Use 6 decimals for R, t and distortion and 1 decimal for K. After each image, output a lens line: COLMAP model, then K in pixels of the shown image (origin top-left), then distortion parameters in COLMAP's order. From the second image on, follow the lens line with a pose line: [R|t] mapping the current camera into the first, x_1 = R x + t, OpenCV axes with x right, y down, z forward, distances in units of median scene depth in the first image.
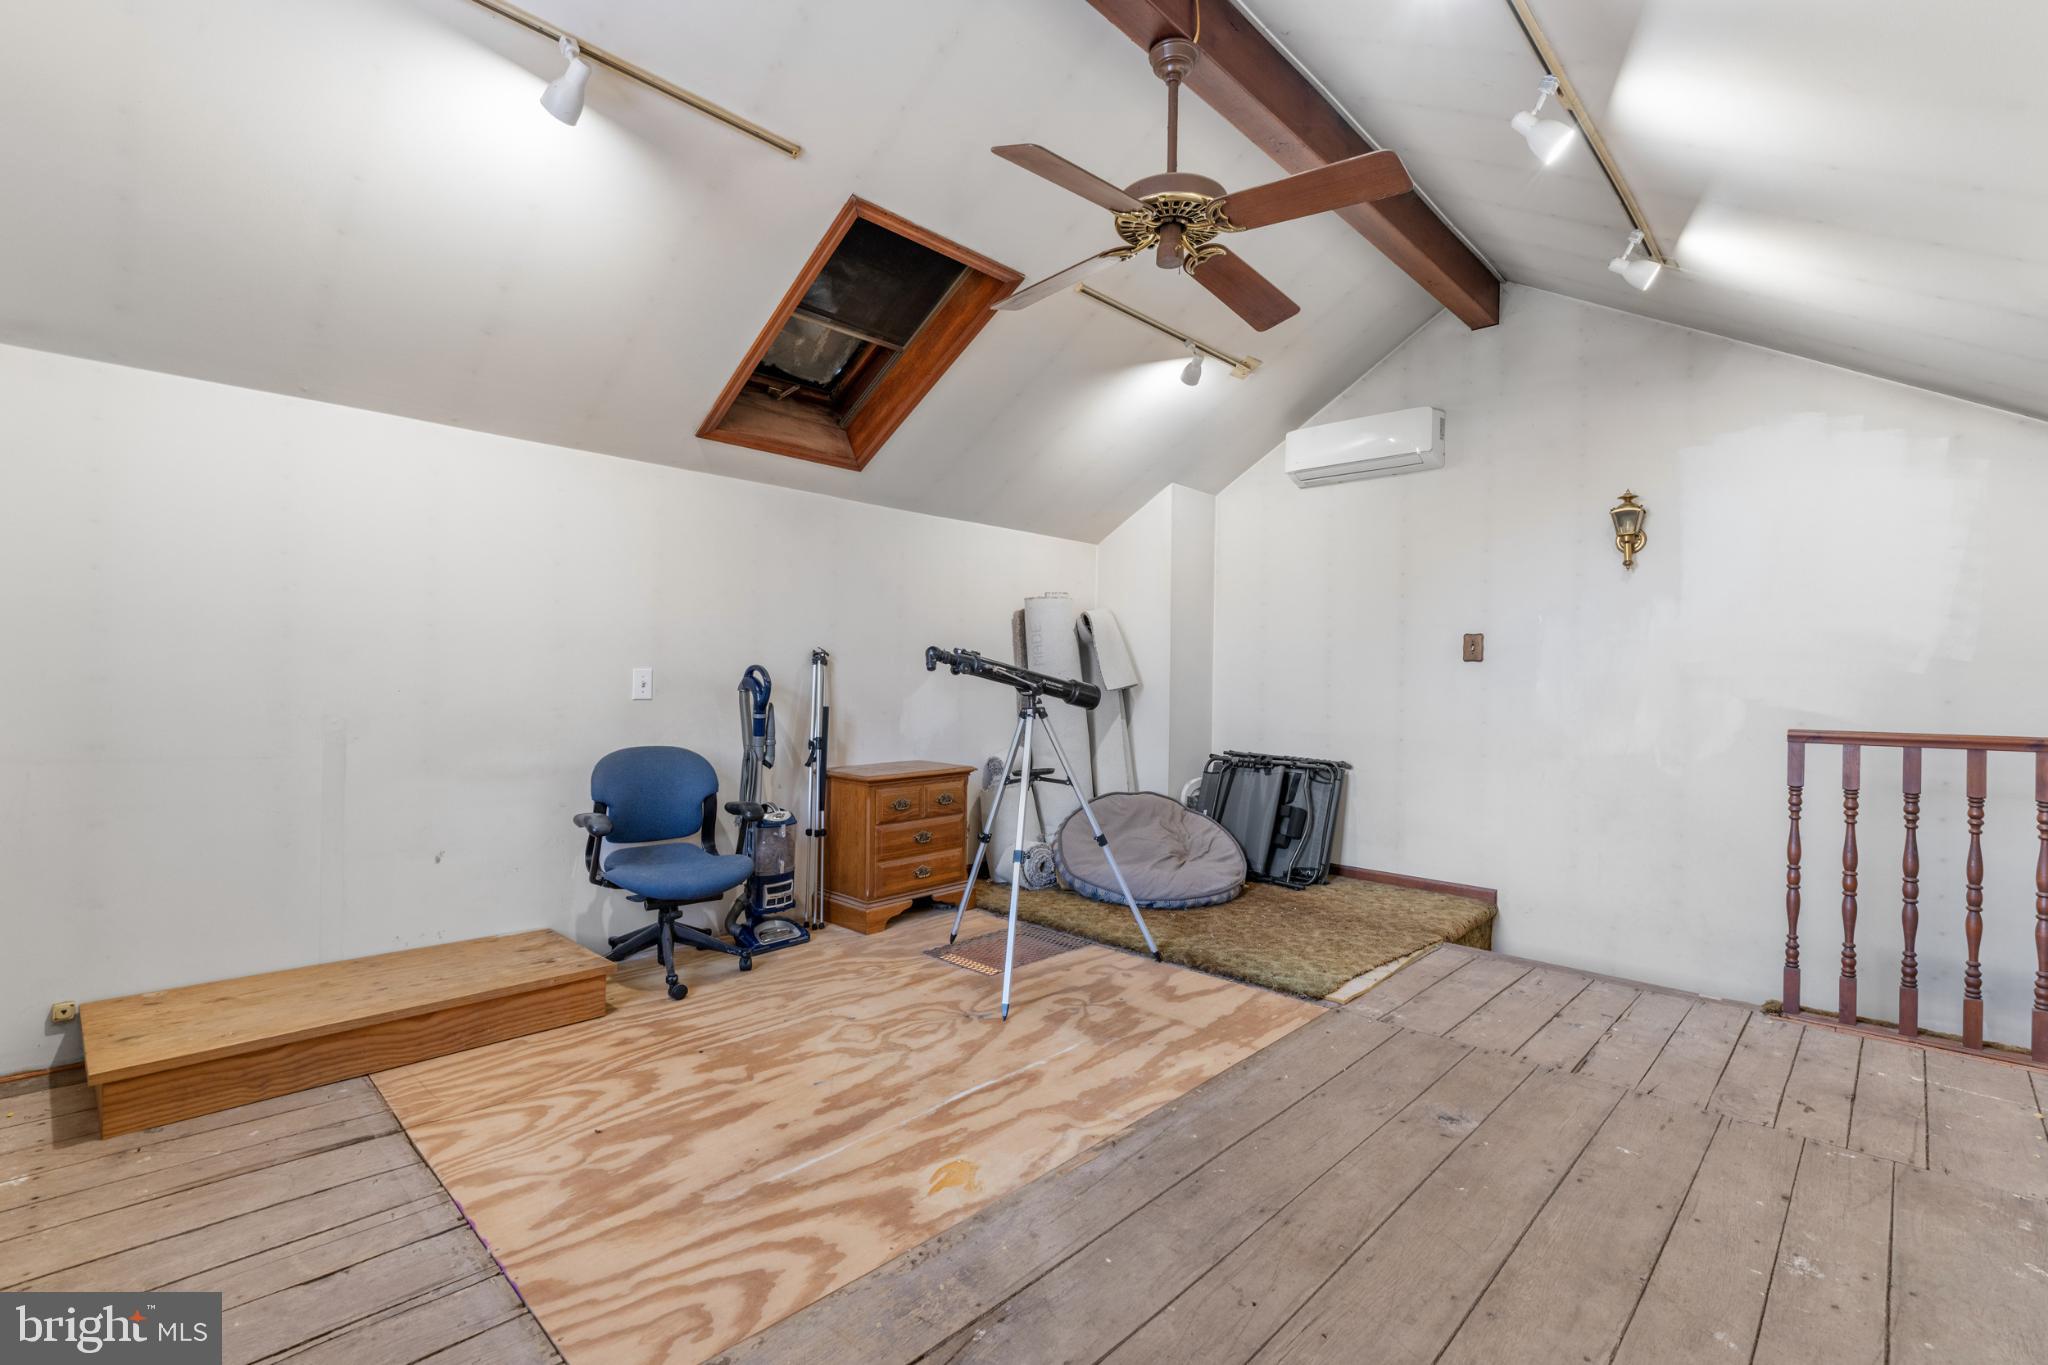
lens RADIAL K [[925.3, 0, 1030.9], [0, 925.3, 678.3], [0, 0, 1]] dist [-0.002230, -0.000337]
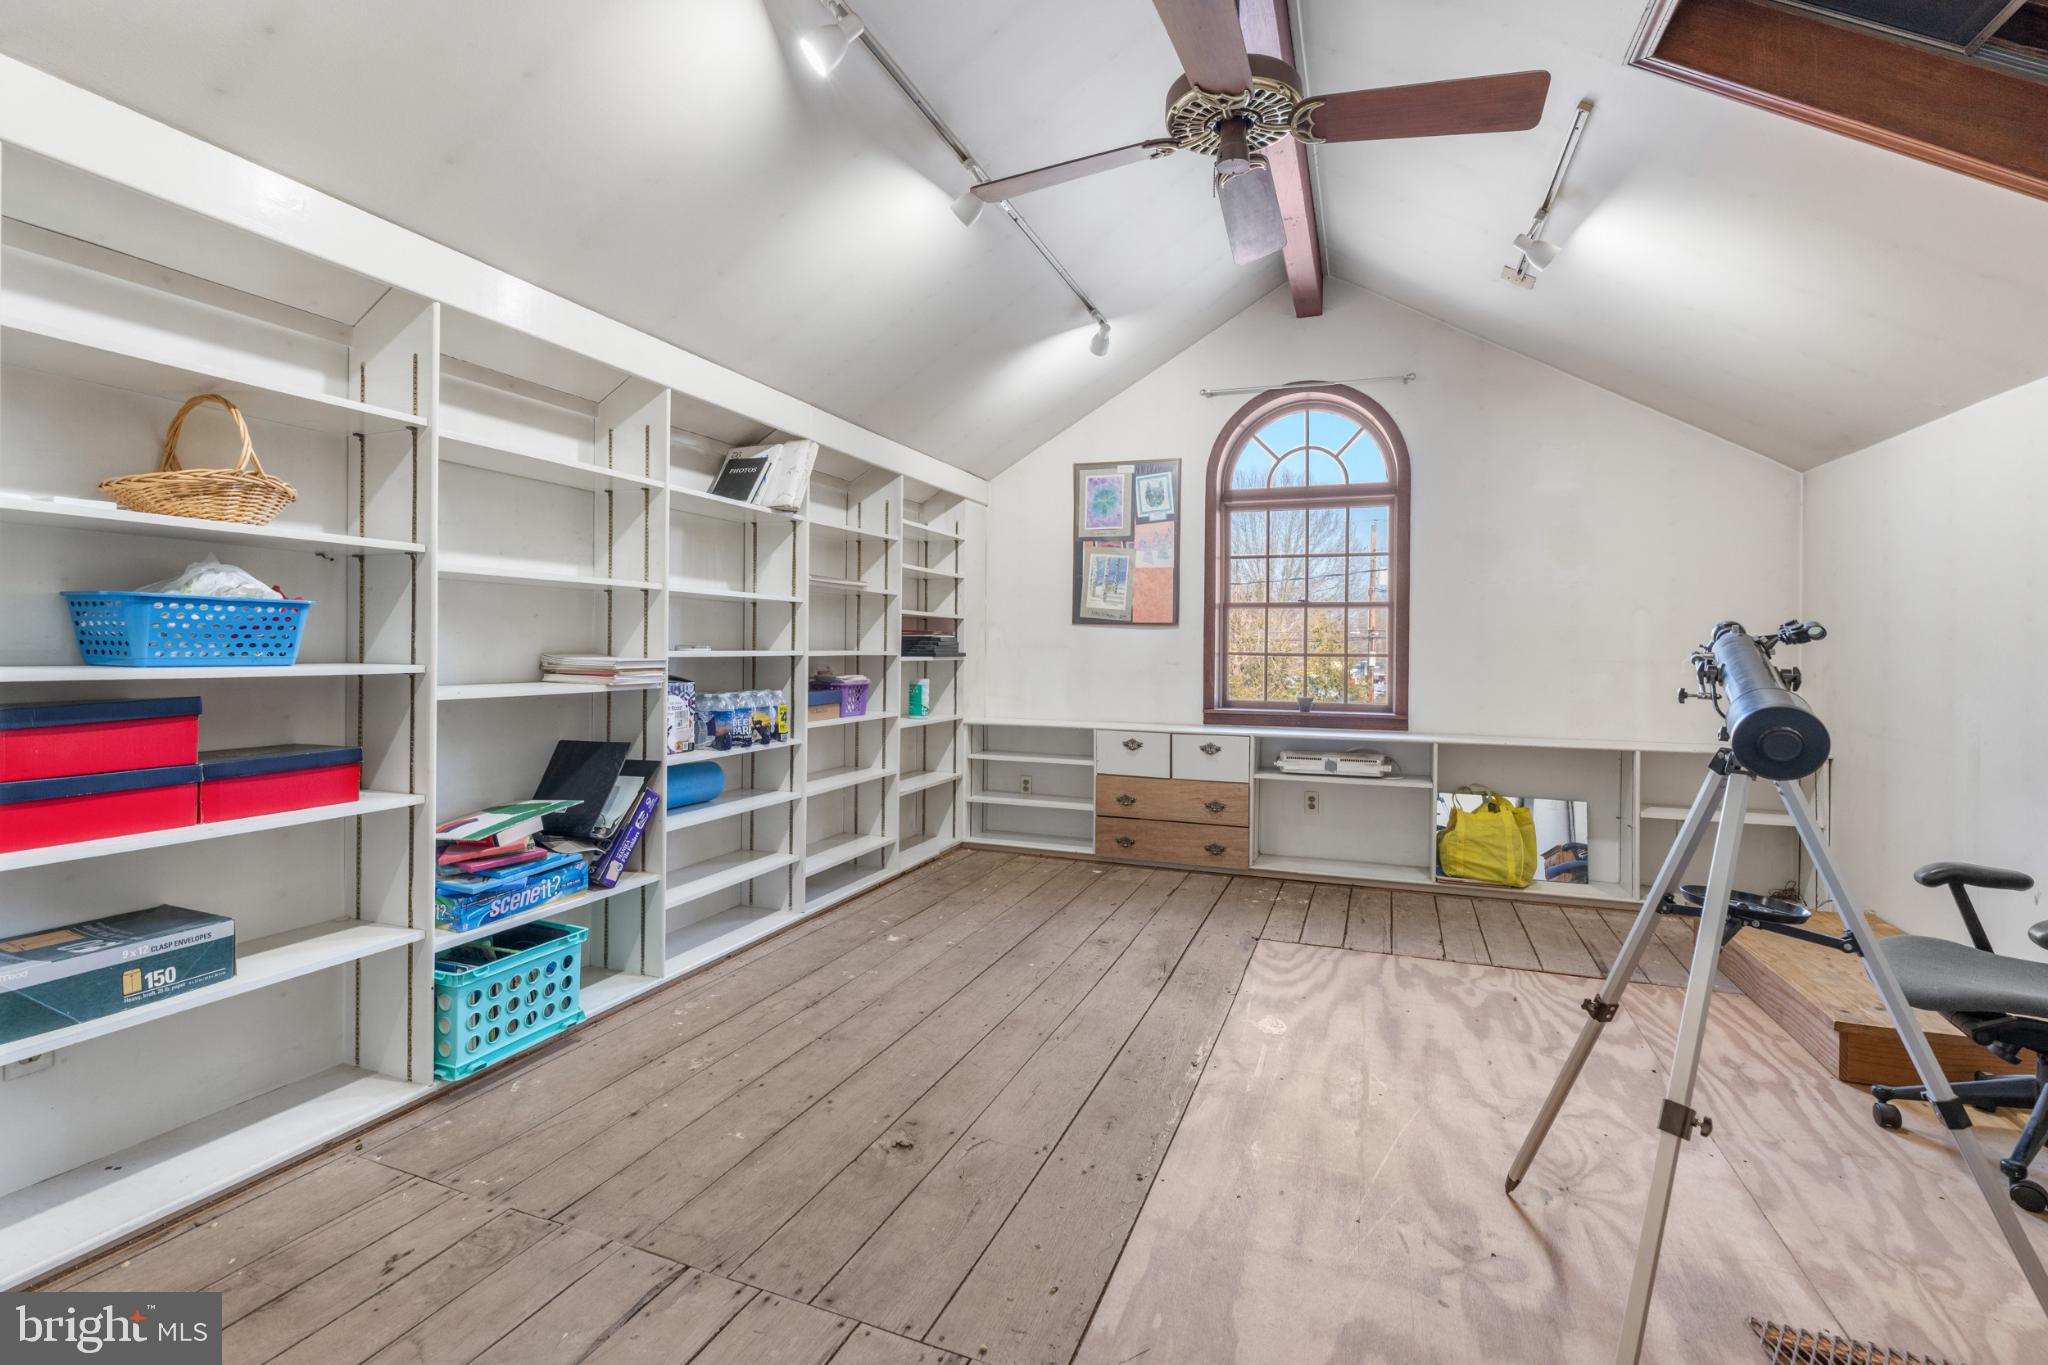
lens RADIAL K [[925.3, 0, 1030.9], [0, 925.3, 678.3], [0, 0, 1]] dist [-0.002230, -0.000337]
pose [[-0.921875, -0.010940, -0.387333, 0.749691], [-0.026471, 0.999044, 0.034784, -0.014248], [0.386582, 0.042319, -0.921284, 2.018541]]
